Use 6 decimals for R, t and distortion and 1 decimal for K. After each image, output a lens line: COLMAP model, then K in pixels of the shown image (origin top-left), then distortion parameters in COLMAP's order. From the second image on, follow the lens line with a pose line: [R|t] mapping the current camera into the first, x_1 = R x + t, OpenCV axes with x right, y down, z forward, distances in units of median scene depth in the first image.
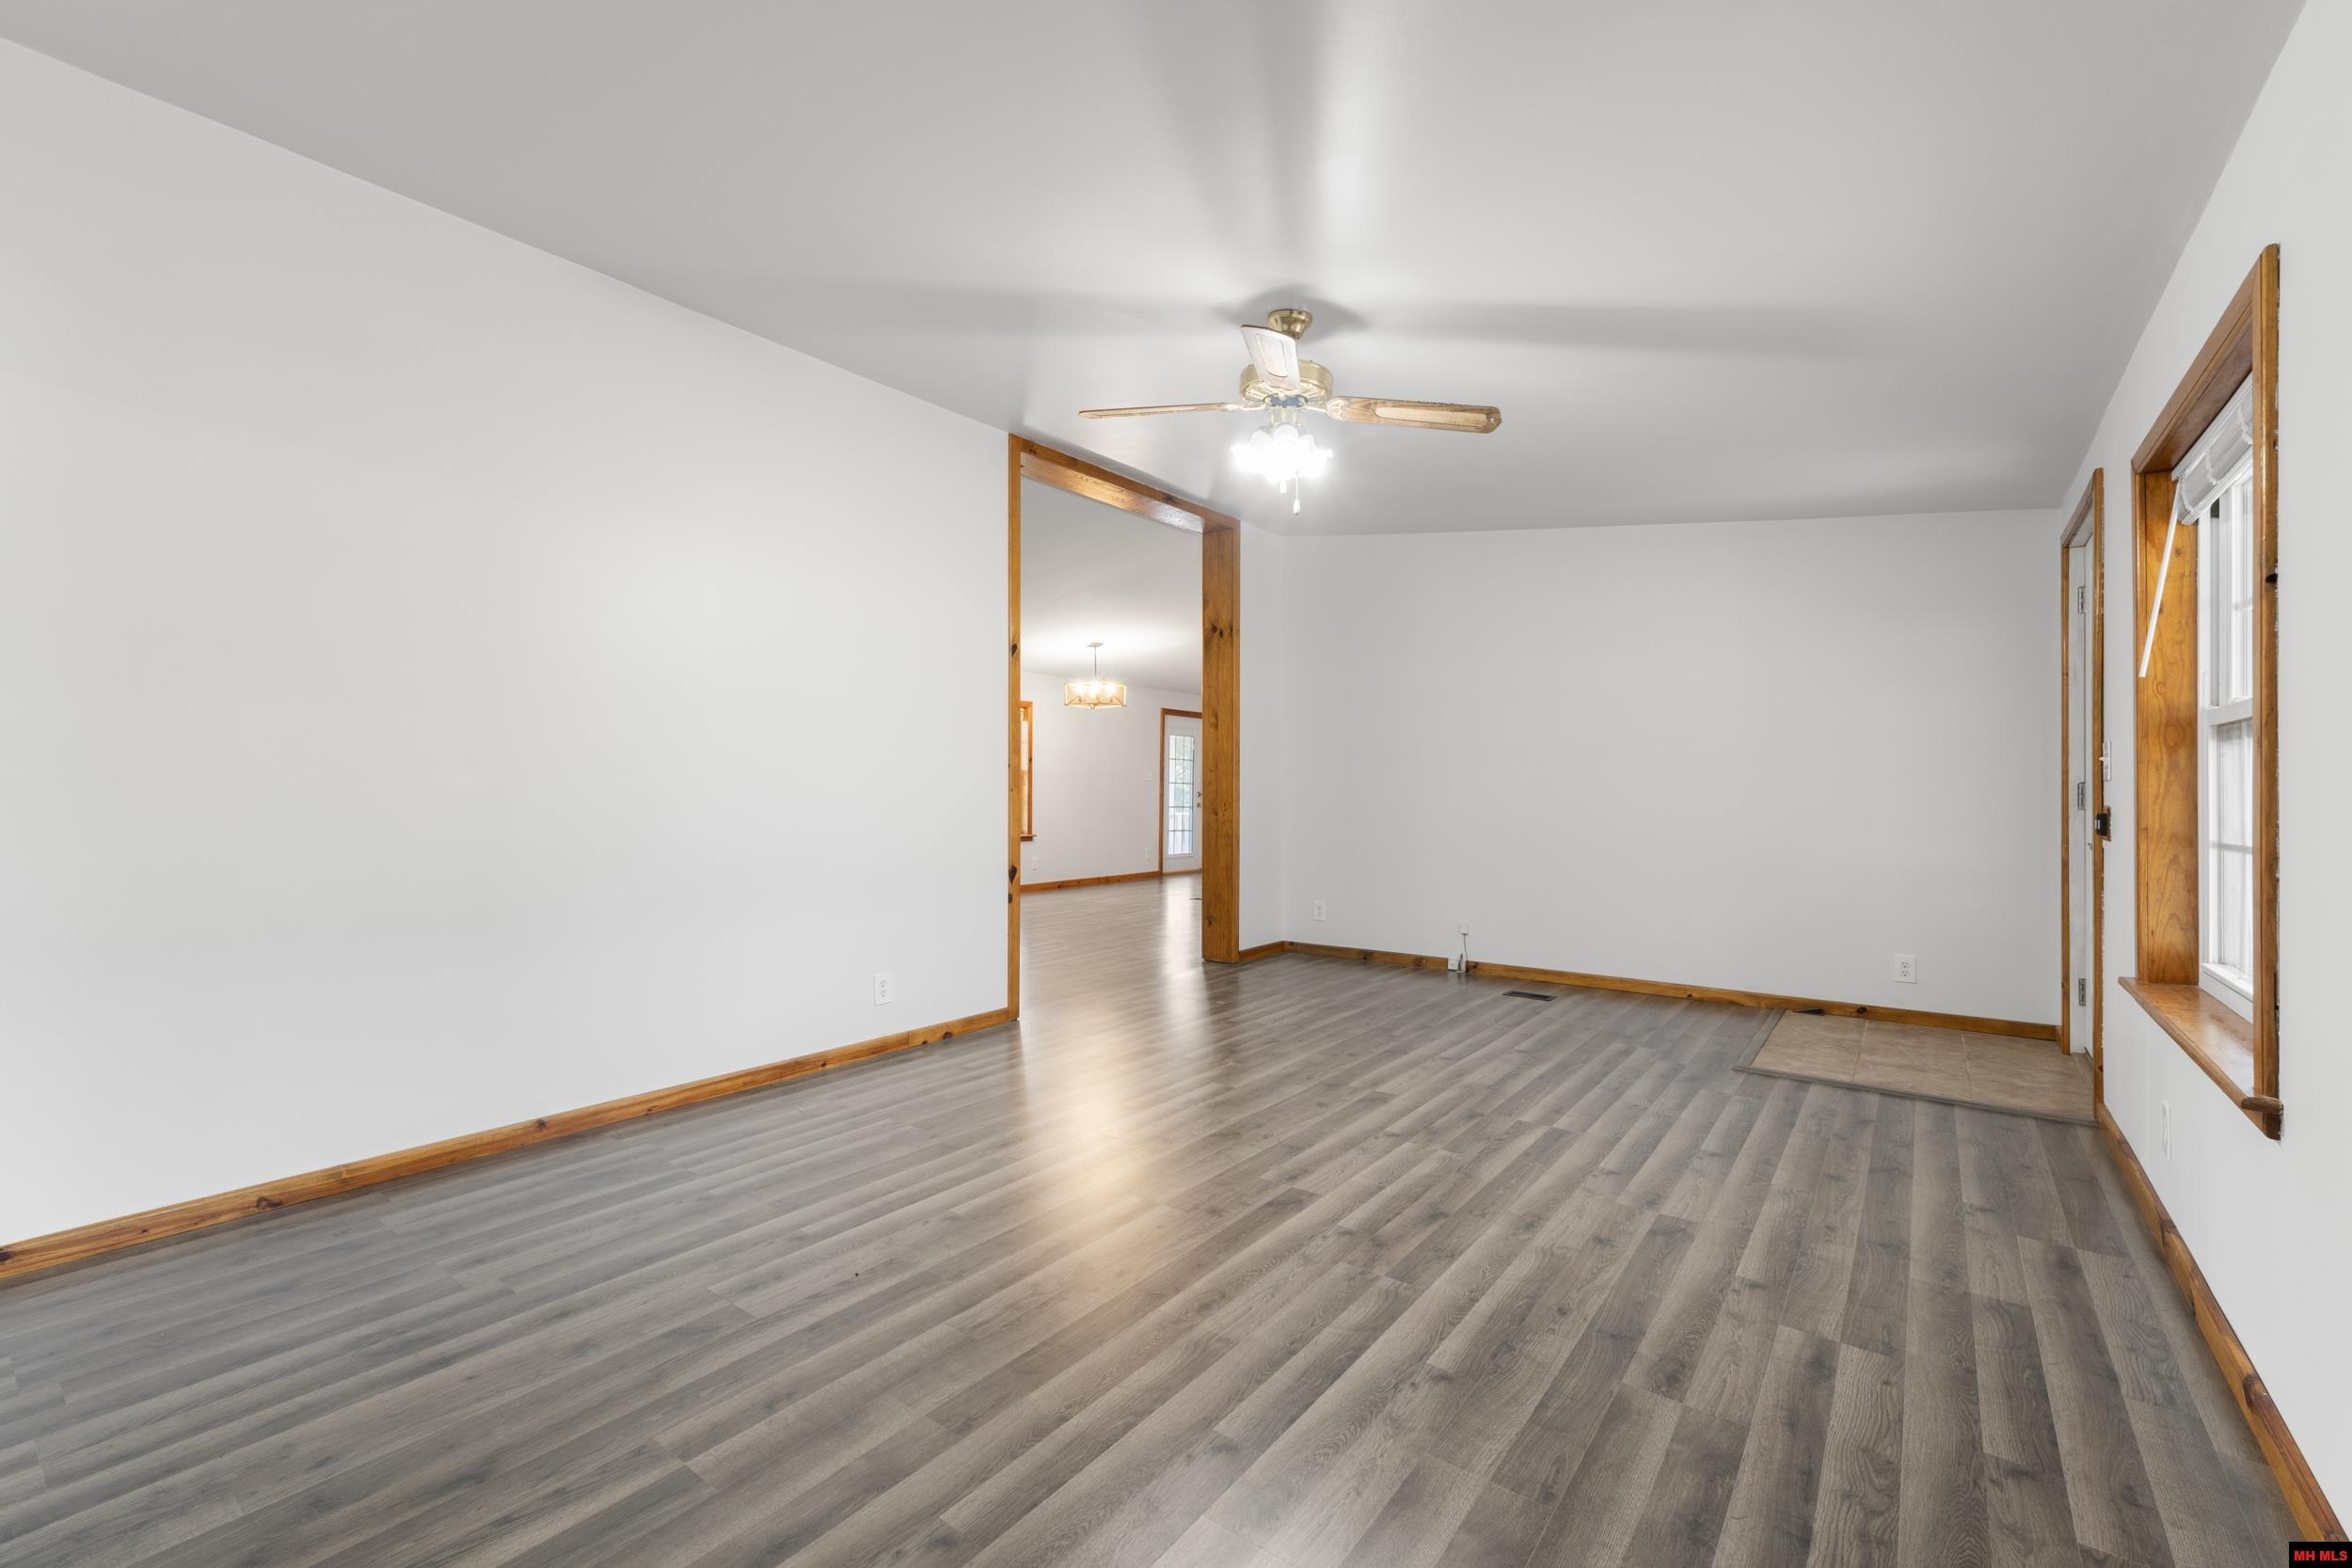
lens RADIAL K [[993.7, 0, 1187.3], [0, 993.7, 786.6], [0, 0, 1]] dist [0.001811, -0.001487]
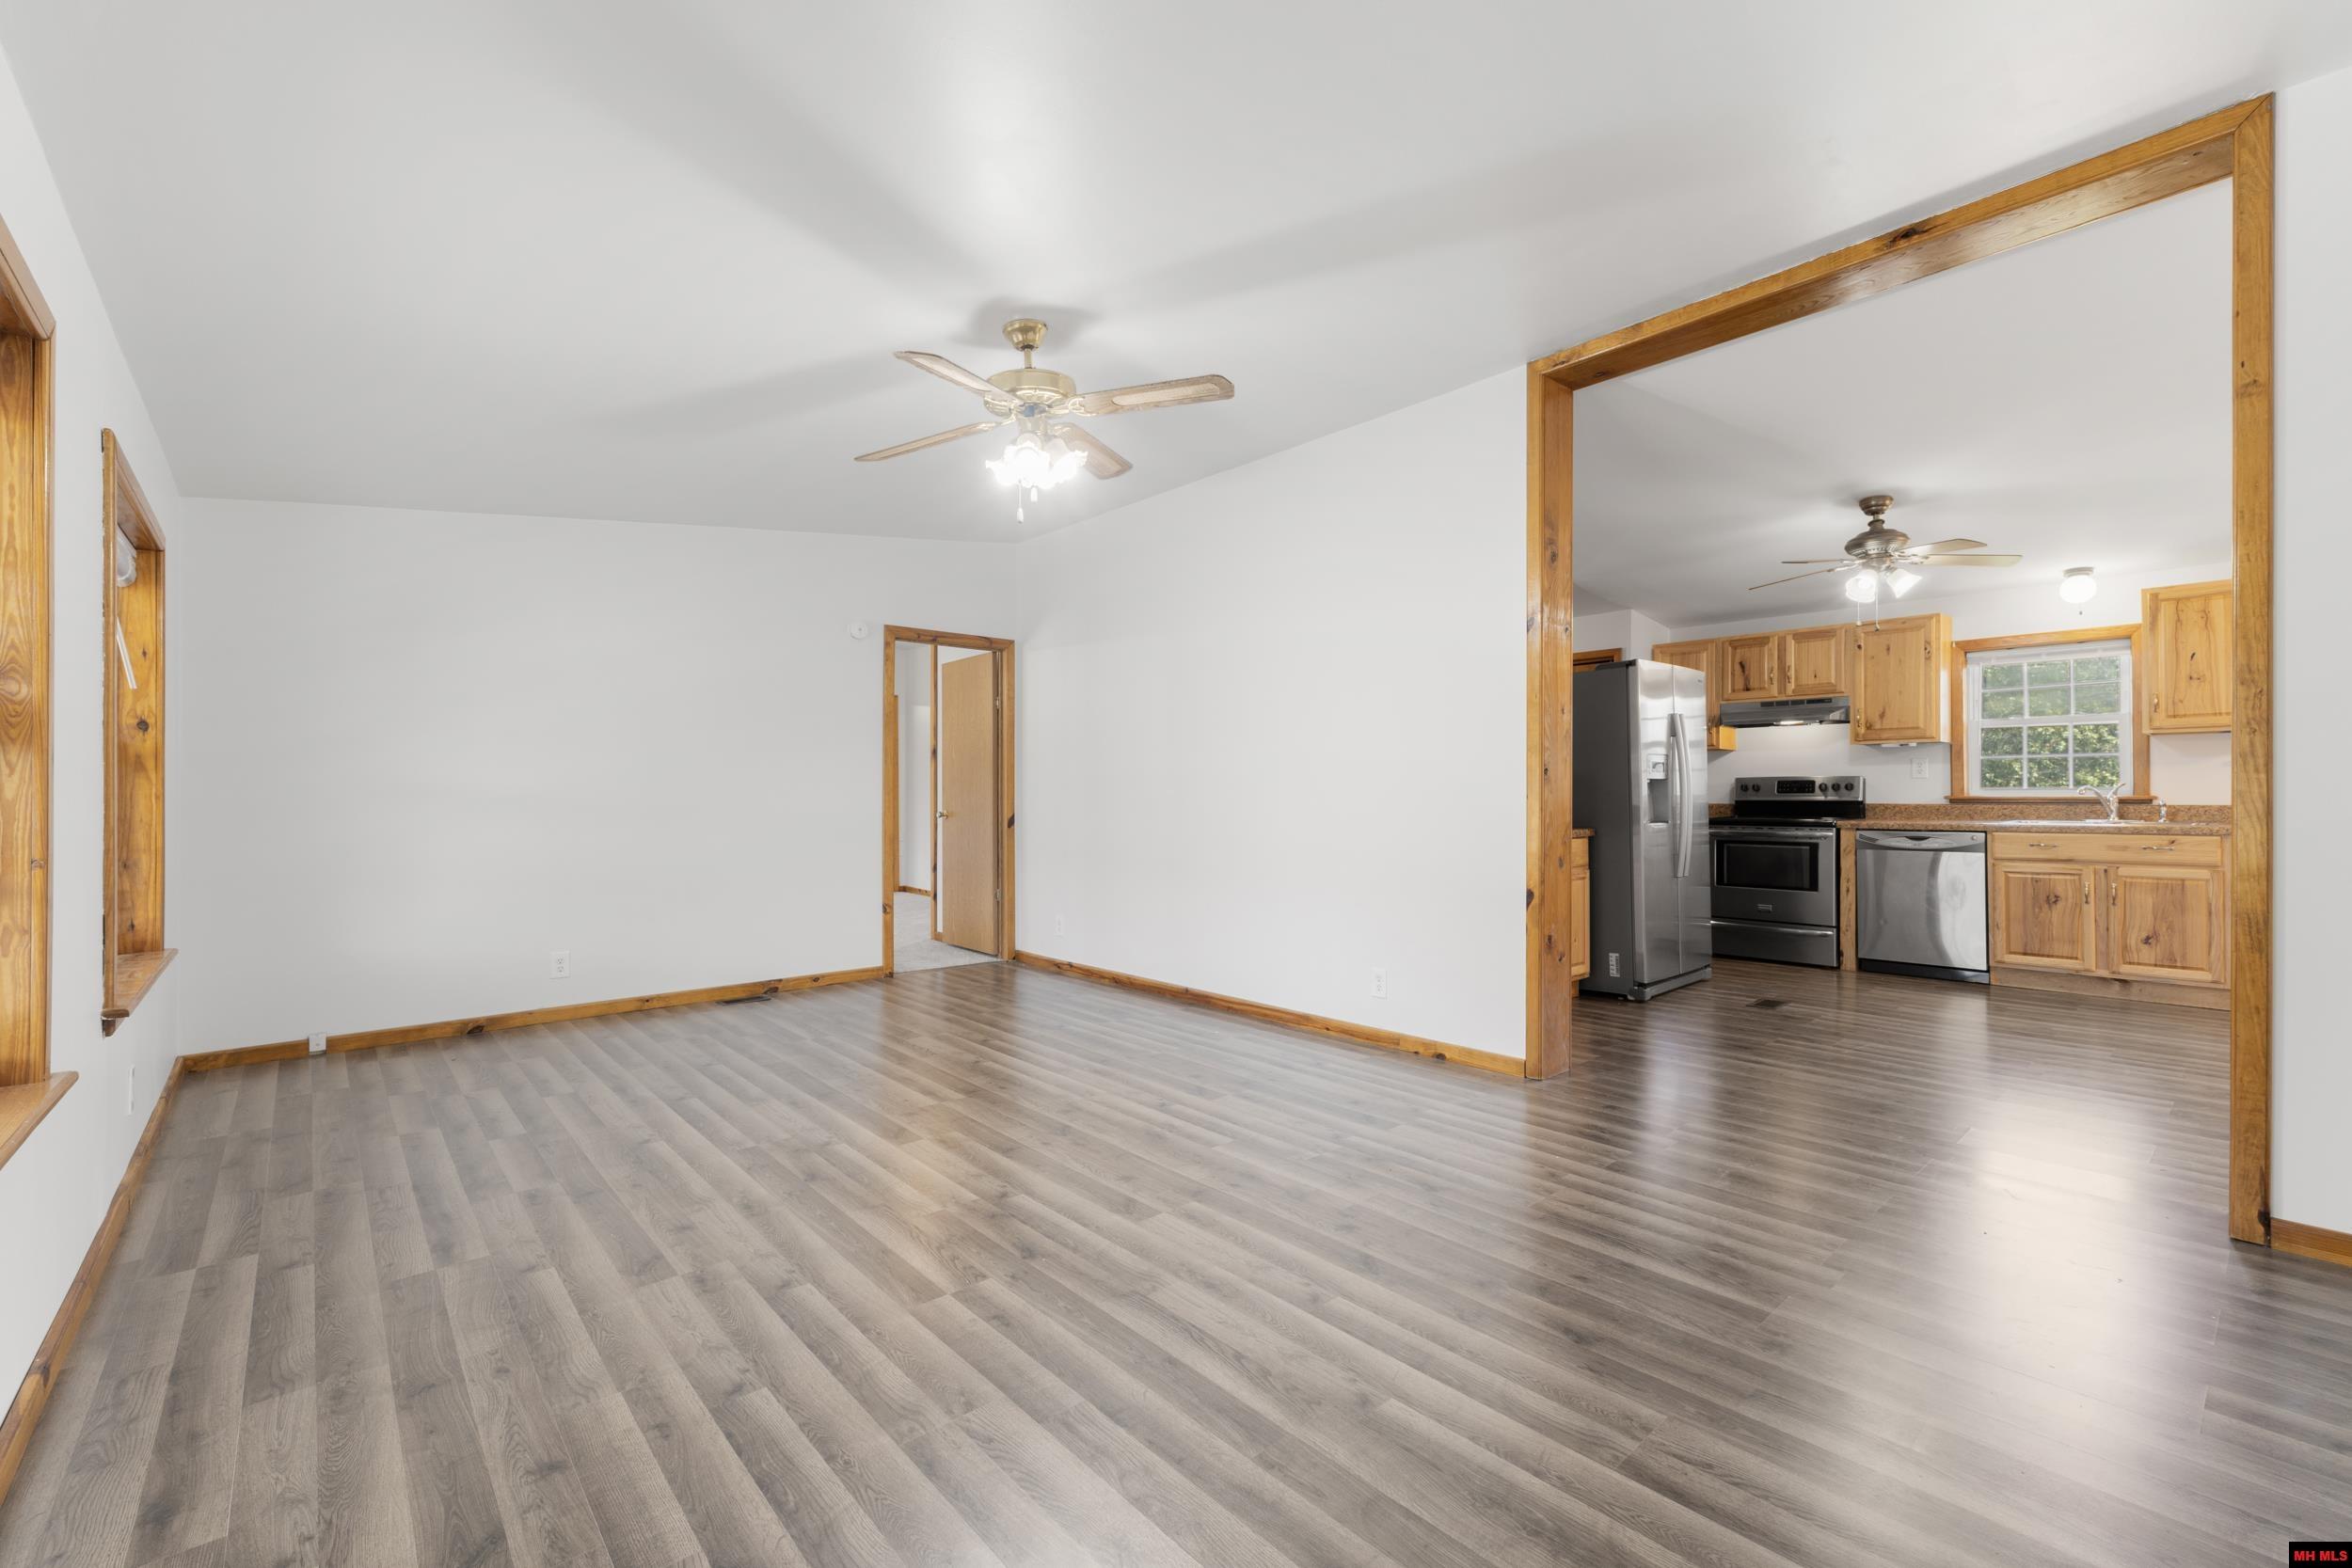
lens RADIAL K [[993.7, 0, 1193.3], [0, 993.7, 787.6], [0, 0, 1]] dist [0.001811, -0.001487]
pose [[-0.201483, -0.006749, -0.979469, 1.226323], [0.005117, 0.999955, -0.007943, -0.001381], [0.979479, -0.006612, -0.201439, 1.590977]]
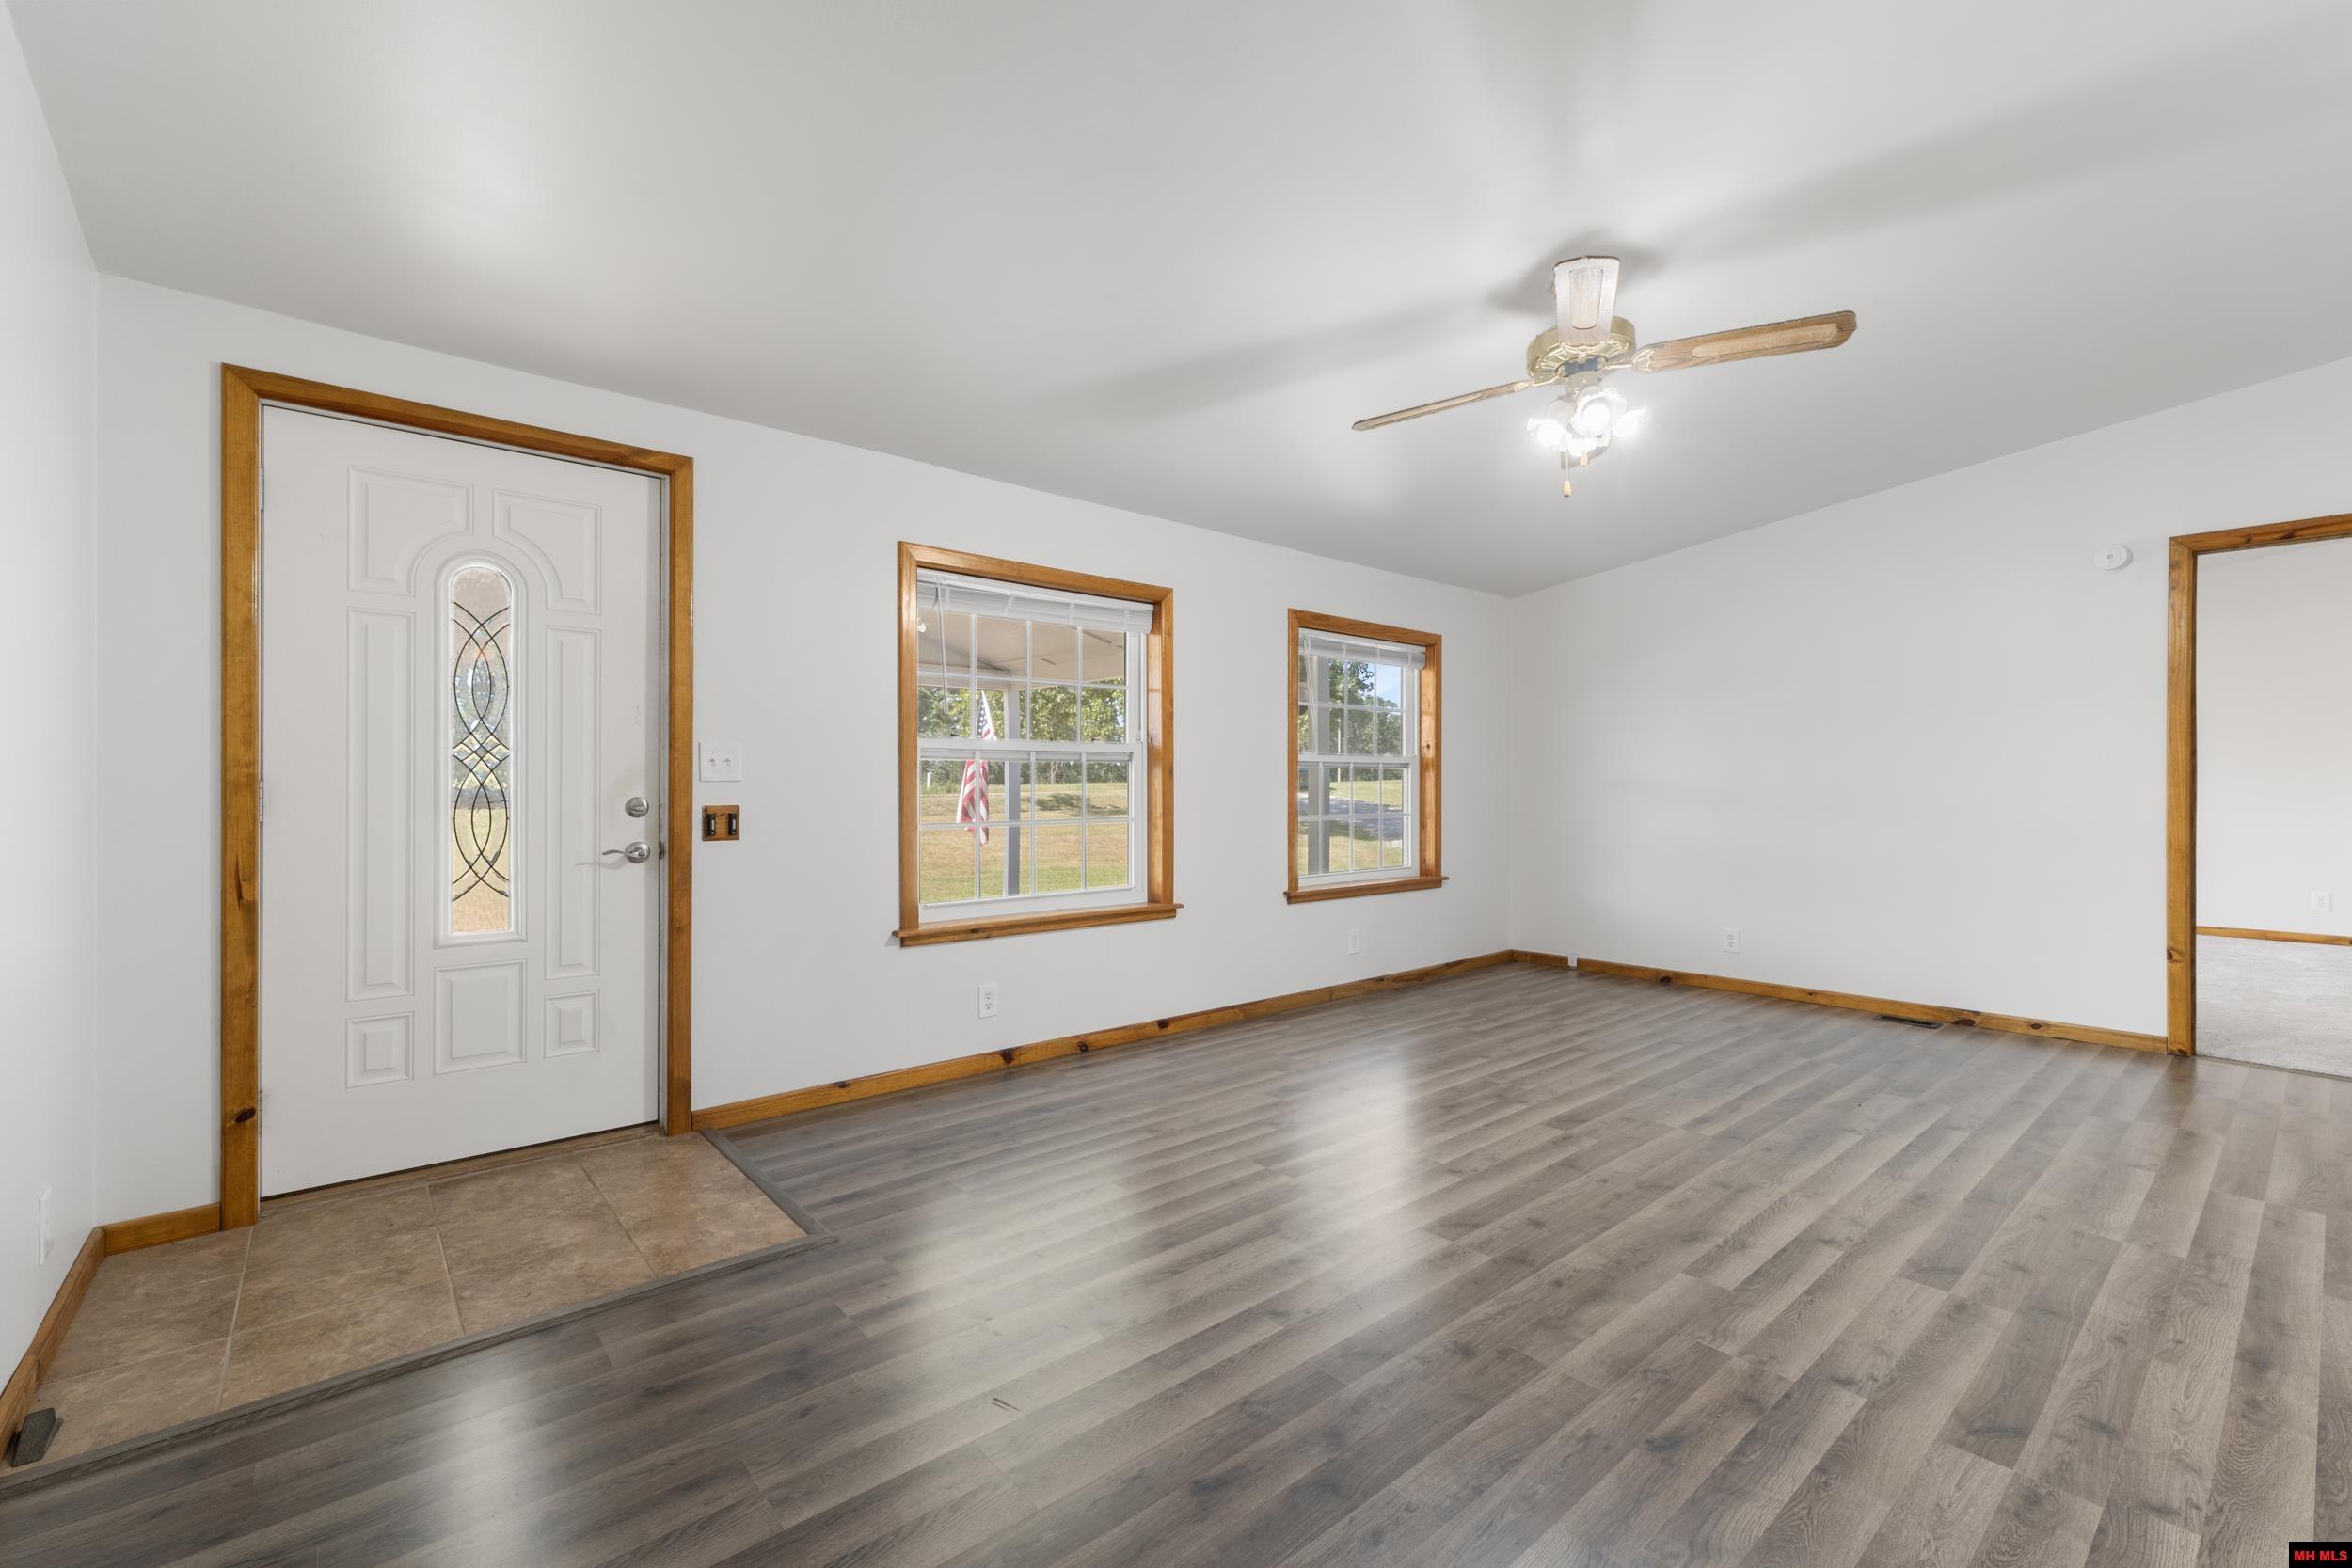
lens RADIAL K [[993.7, 0, 1164.1], [0, 993.7, 768.1], [0, 0, 1]] dist [0.001811, -0.001487]
pose [[-0.972414, 0.002917, 0.233244, 0.299680], [-0.001783, 0.999800, -0.019937, -0.001734], [-0.233255, -0.019803, -0.972214, 2.318650]]
